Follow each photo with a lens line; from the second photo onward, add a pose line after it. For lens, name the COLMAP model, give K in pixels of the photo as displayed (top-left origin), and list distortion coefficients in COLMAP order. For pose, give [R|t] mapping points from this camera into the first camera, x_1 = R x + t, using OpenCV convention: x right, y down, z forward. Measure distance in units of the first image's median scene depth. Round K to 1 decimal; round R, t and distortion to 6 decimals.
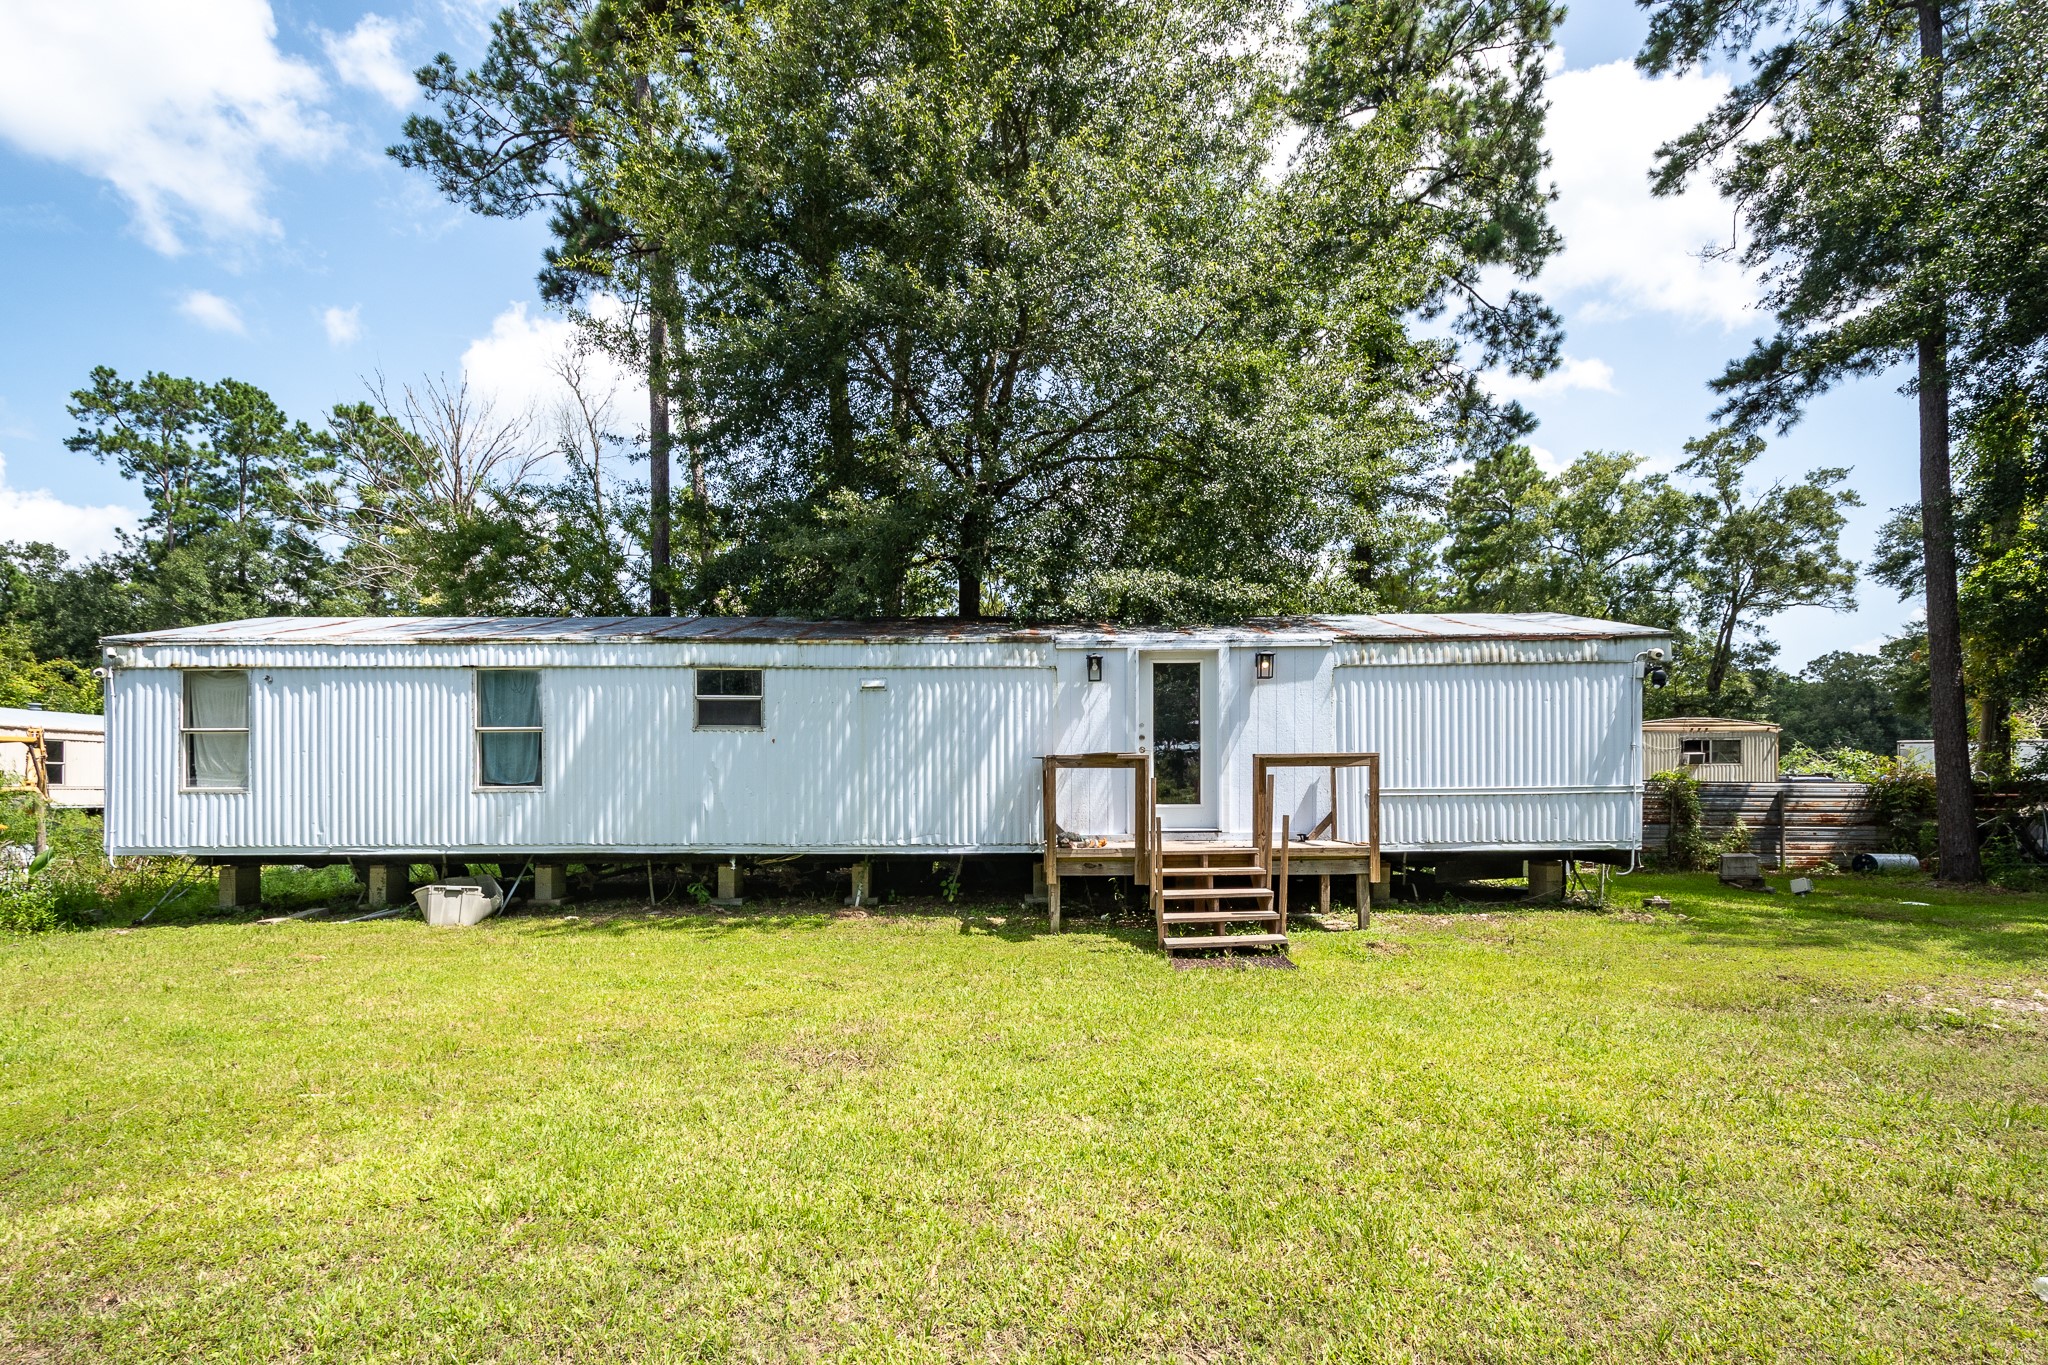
lens RADIAL K [[916.9, 0, 1021.6], [0, 916.9, 794.1], [0, 0, 1]] dist [-0.000416, -0.000216]
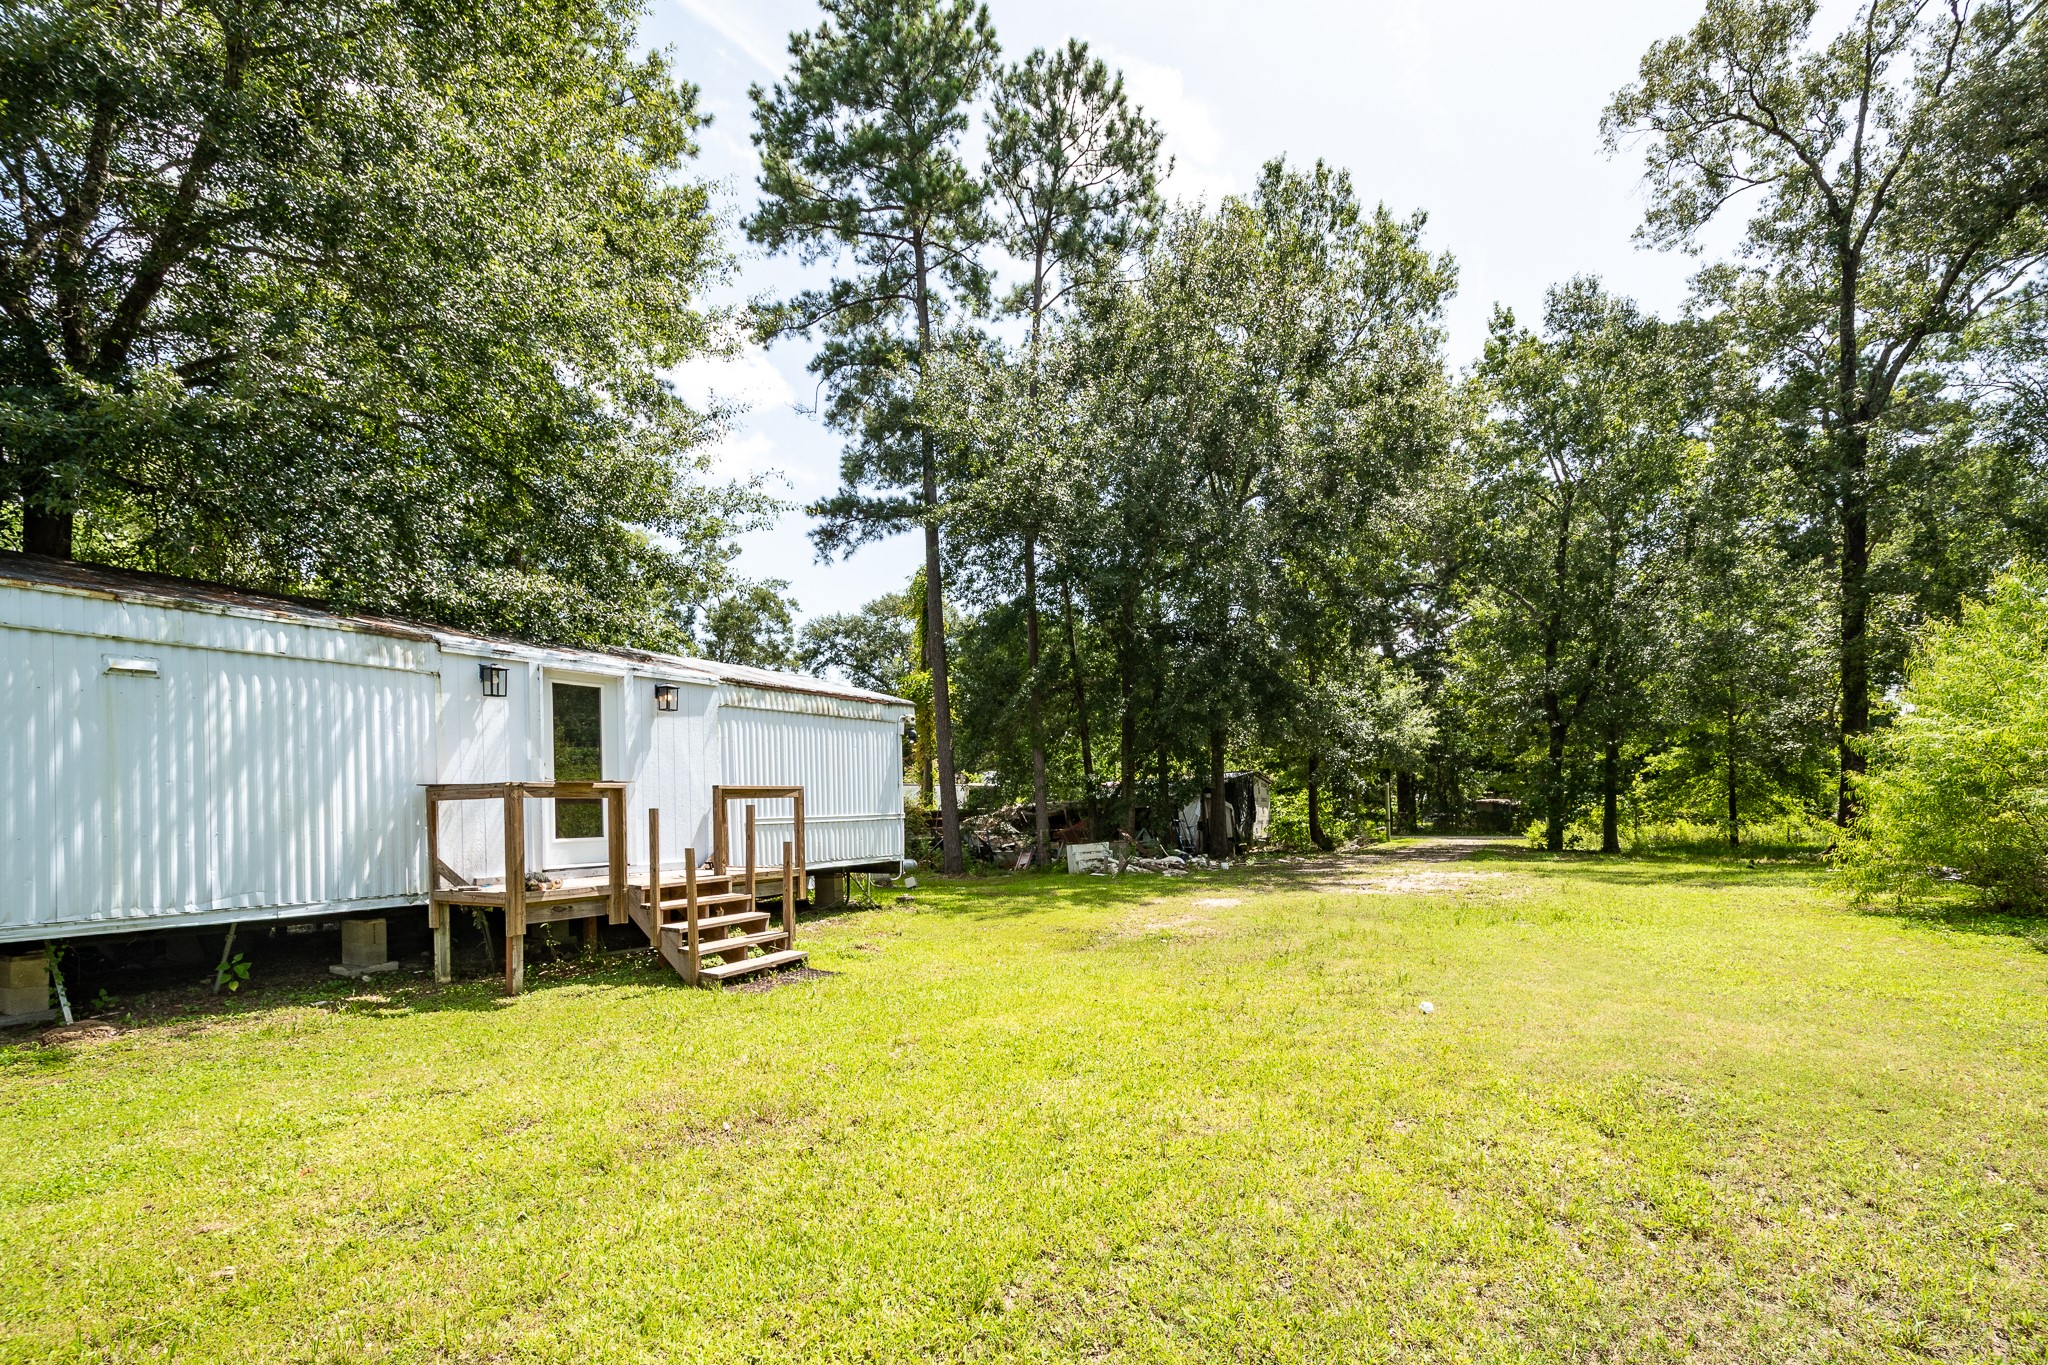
lens RADIAL K [[899.5, 0, 1016.8], [0, 899.5, 807.0], [0, 0, 1]] dist [-0.000839, -0.000226]
pose [[0.536744, -0.001672, 0.843744, -0.359765], [0.022269, 0.999678, -0.012185, 0.000622], [-0.843452, 0.025329, 0.536608, 0.143151]]
